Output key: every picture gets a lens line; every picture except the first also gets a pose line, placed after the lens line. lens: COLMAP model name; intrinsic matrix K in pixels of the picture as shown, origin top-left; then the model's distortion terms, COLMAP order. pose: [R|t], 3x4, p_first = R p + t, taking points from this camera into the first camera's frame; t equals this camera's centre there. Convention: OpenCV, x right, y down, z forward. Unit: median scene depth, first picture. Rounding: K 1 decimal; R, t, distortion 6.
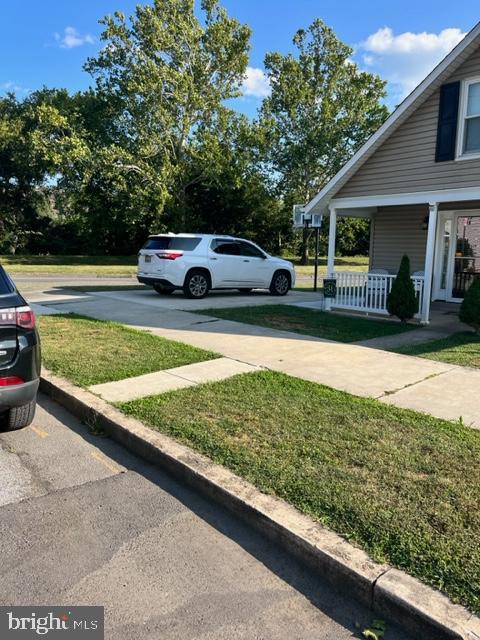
lens RADIAL K [[479.0, 0, 243.8], [0, 479.0, 319.8], [0, 0, 1]] dist [0.053153, -0.086971]
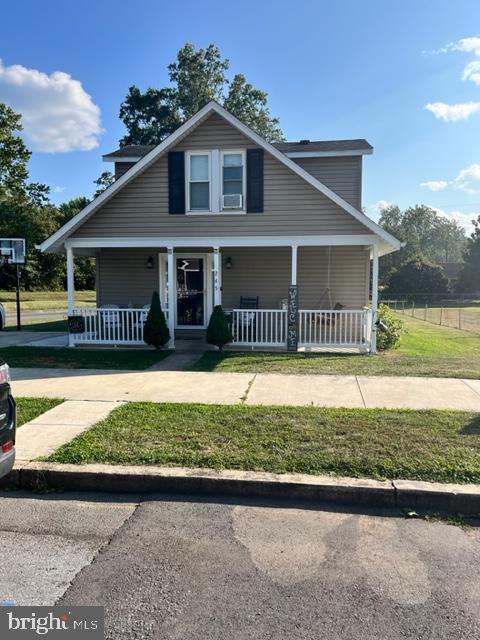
lens RADIAL K [[479.0, 0, 243.8], [0, 479.0, 319.8], [0, 0, 1]] dist [0.053153, -0.086971]
pose [[0.748132, -0.064974, 0.660361, -0.553704], [0.109442, 0.993647, -0.026222, -0.026825], [-0.654462, 0.091889, 0.750490, 0.010723]]
